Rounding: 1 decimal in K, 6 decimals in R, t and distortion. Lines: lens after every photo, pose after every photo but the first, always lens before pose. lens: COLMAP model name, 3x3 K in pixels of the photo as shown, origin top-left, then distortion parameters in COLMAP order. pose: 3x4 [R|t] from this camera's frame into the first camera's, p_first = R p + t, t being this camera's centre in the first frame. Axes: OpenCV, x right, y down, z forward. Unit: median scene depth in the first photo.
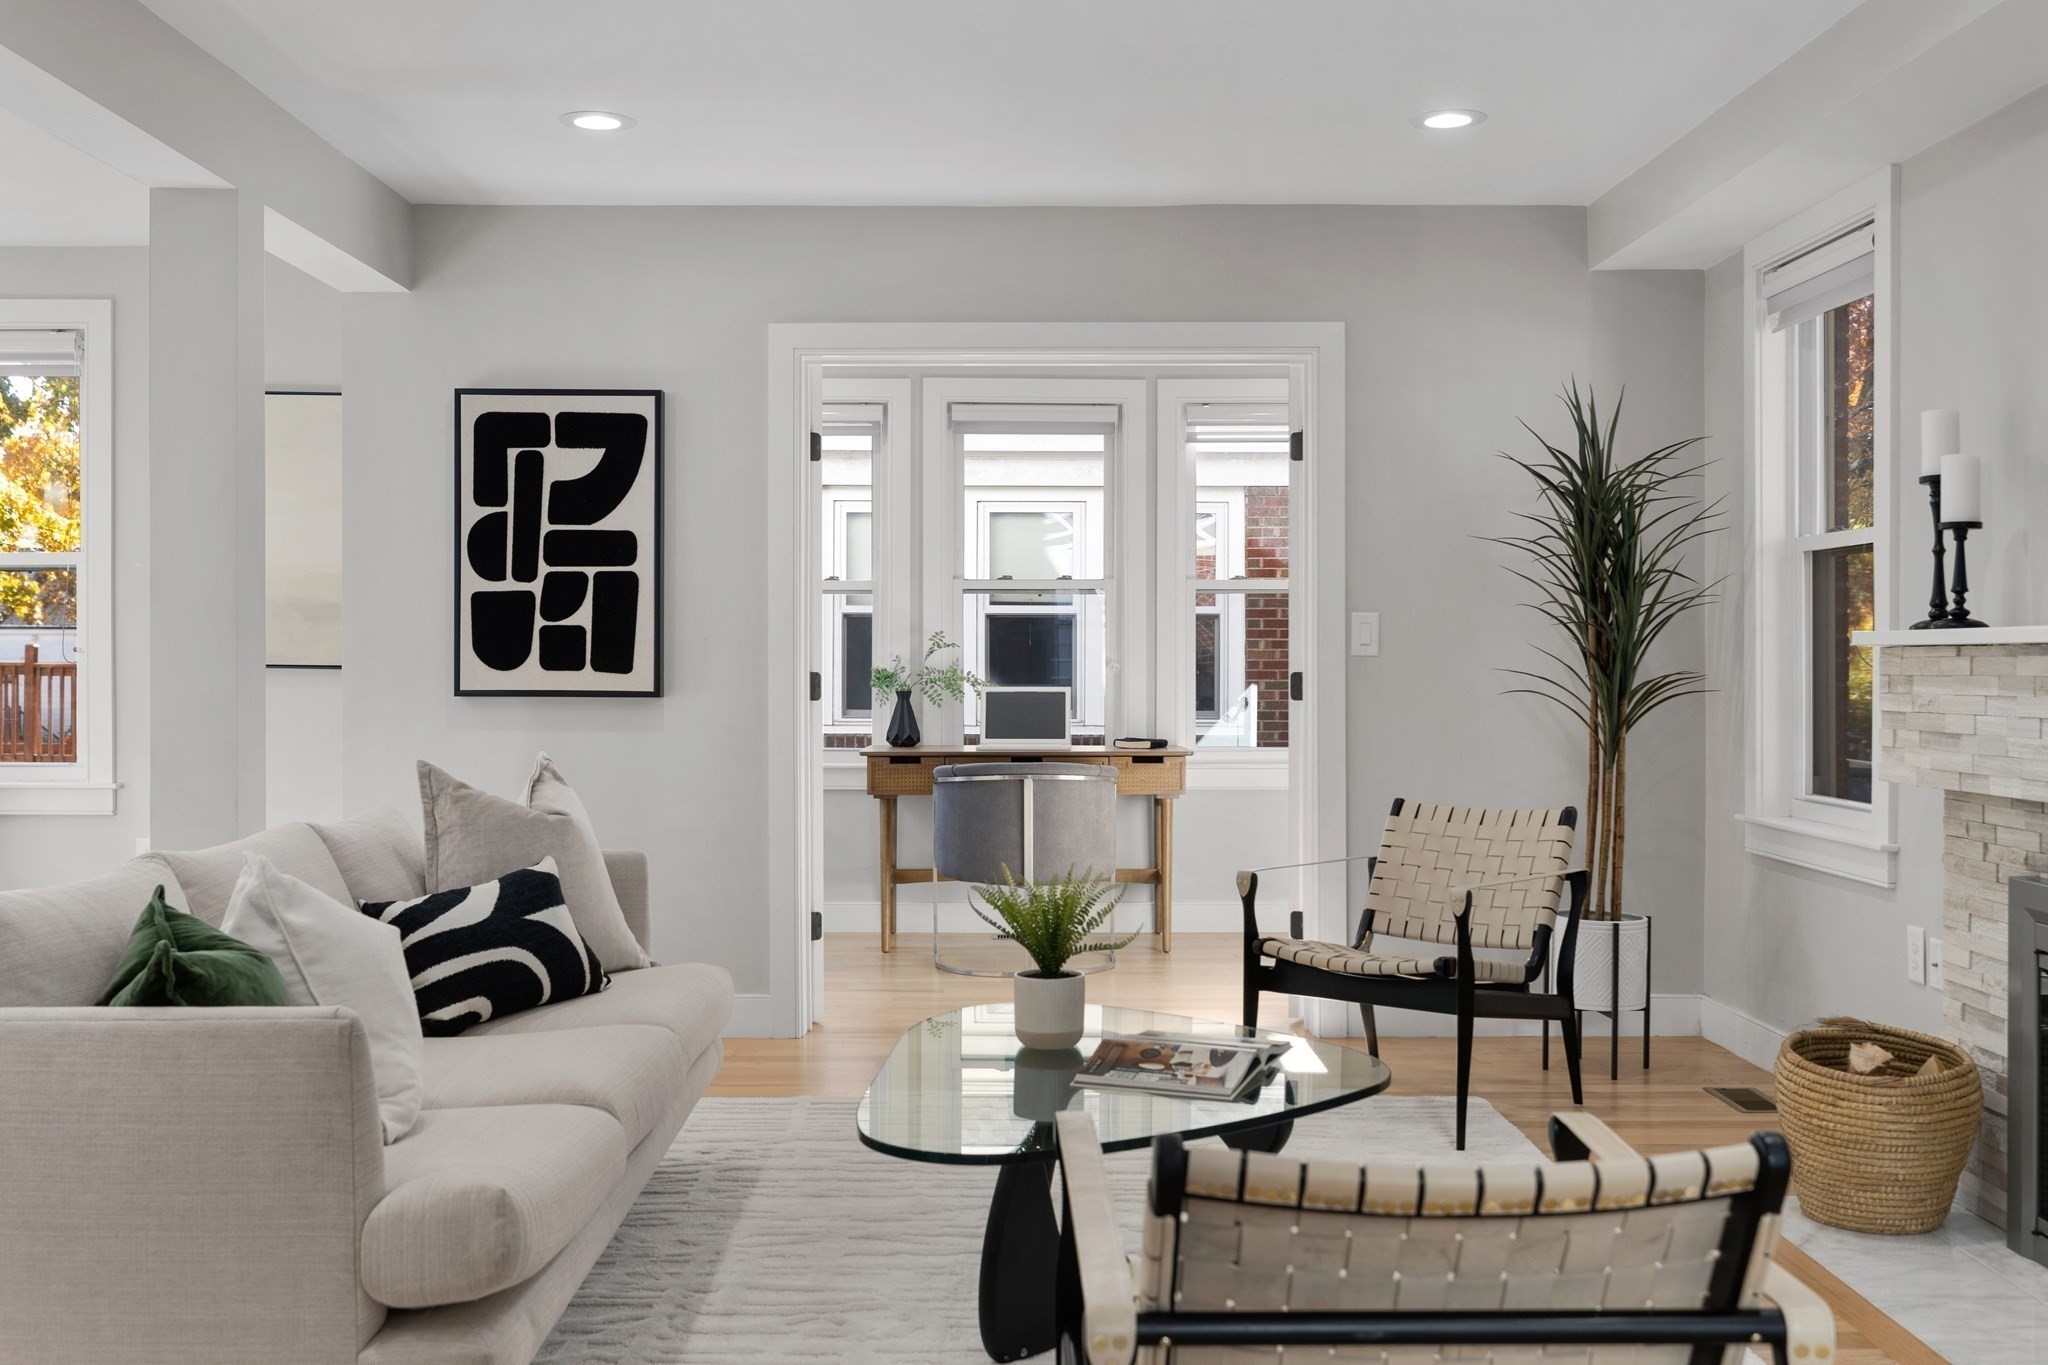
lens RADIAL K [[2067.6, 0, 1025.5], [0, 2067.6, 681.3], [0, 0, 1]] dist [0.014623, 0.000000]
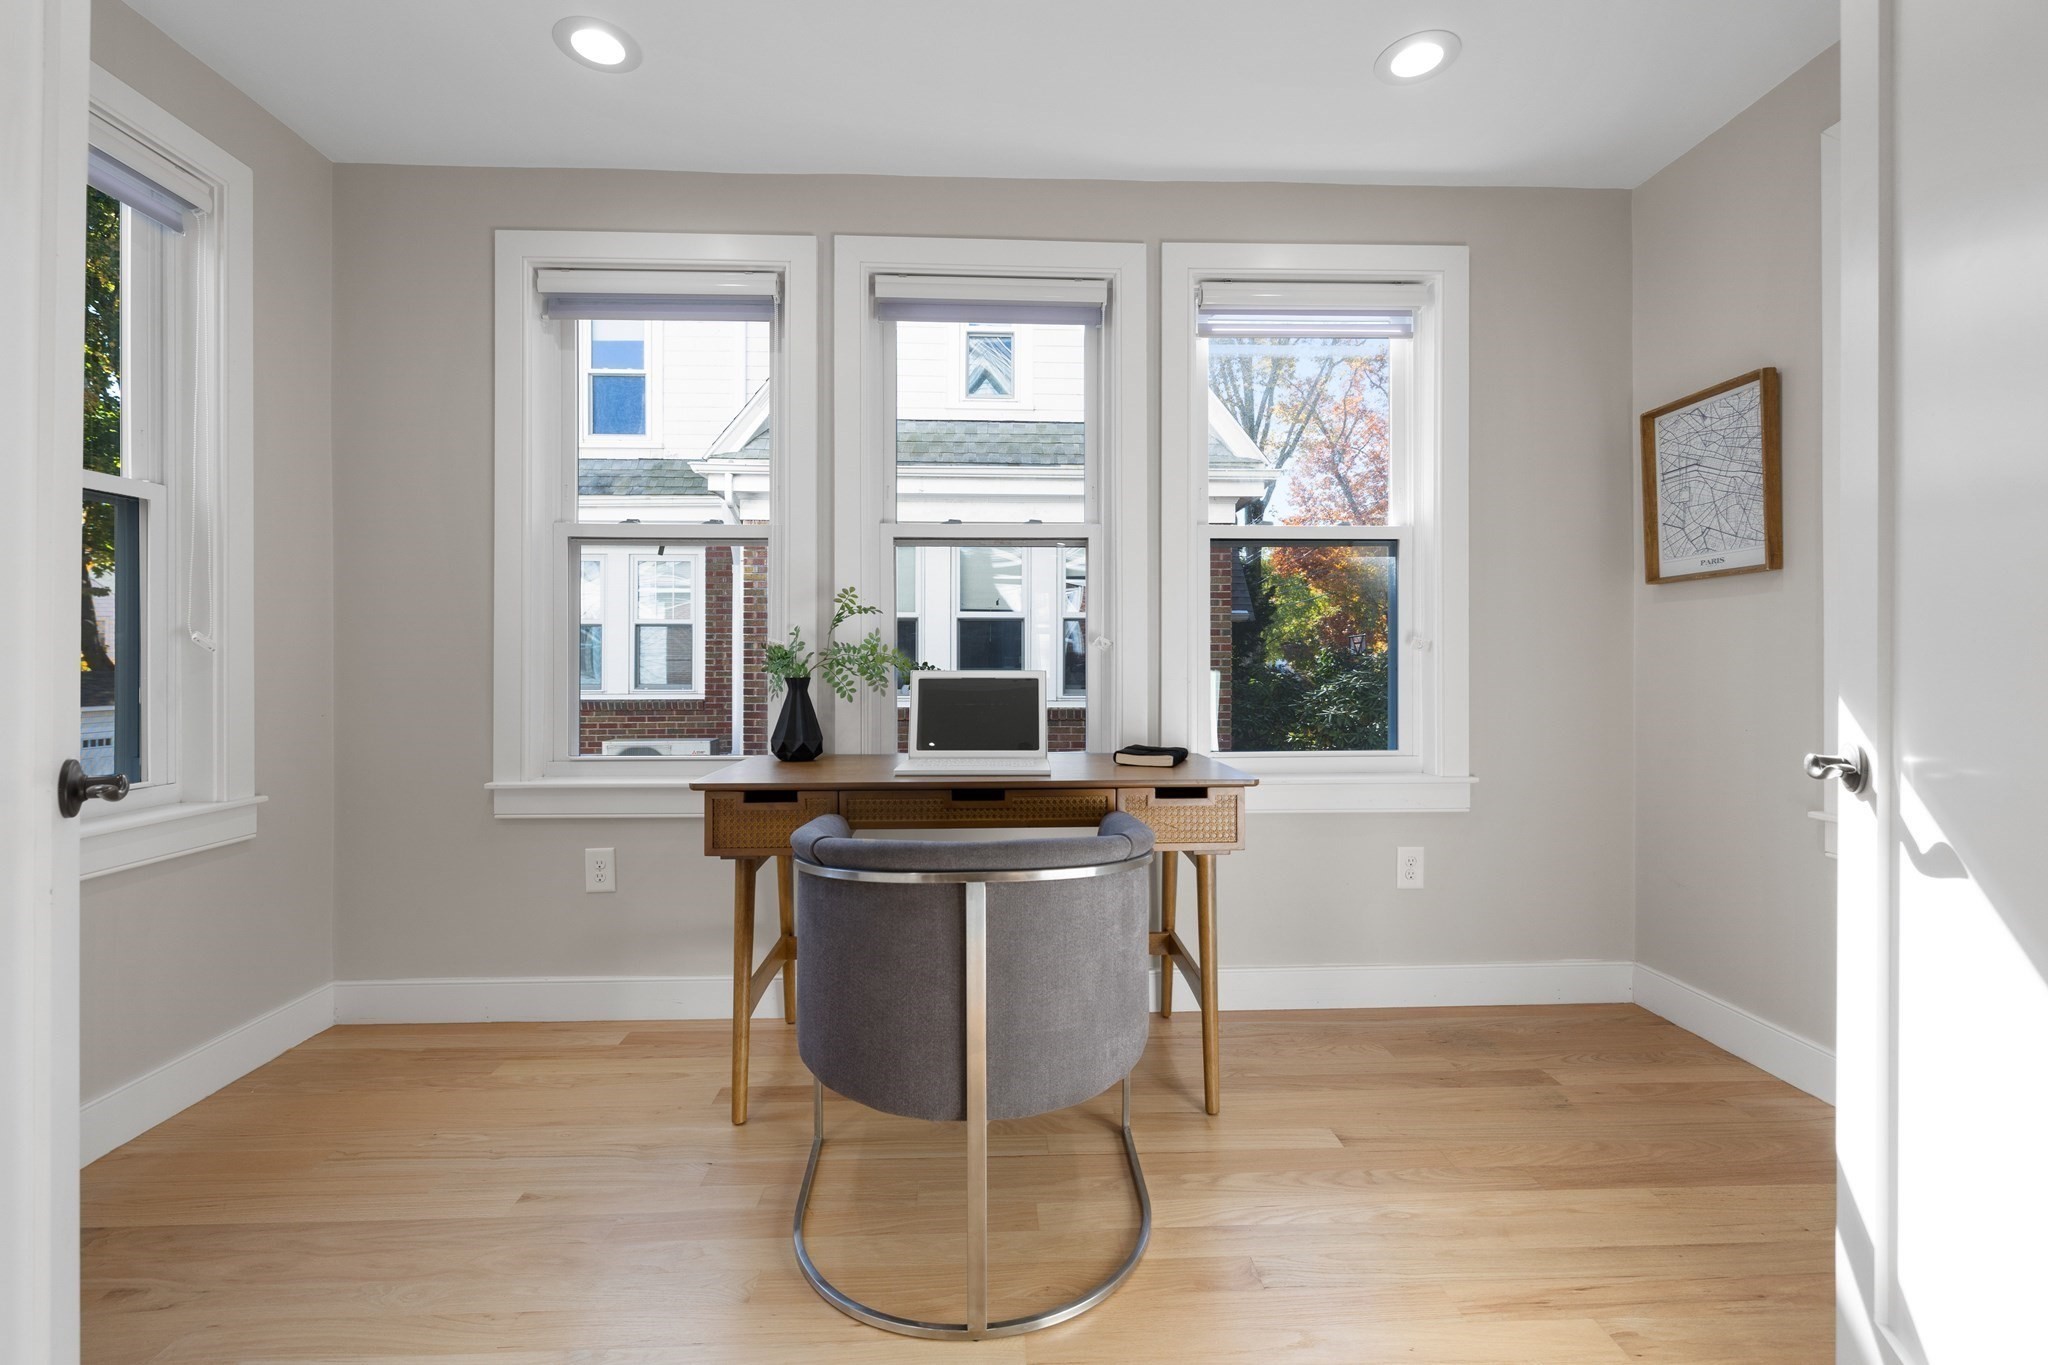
lens RADIAL K [[885.0, 0, 1020.1], [0, 885.0, 666.7], [0, 0, 1]] dist [-0.000154, -0.000013]
pose [[0.999454, -0.000771, 0.033043, 0.004004], [0.000889, 0.999993, -0.003554, 0.002300], [-0.033040, 0.003581, 0.999448, 0.708487]]
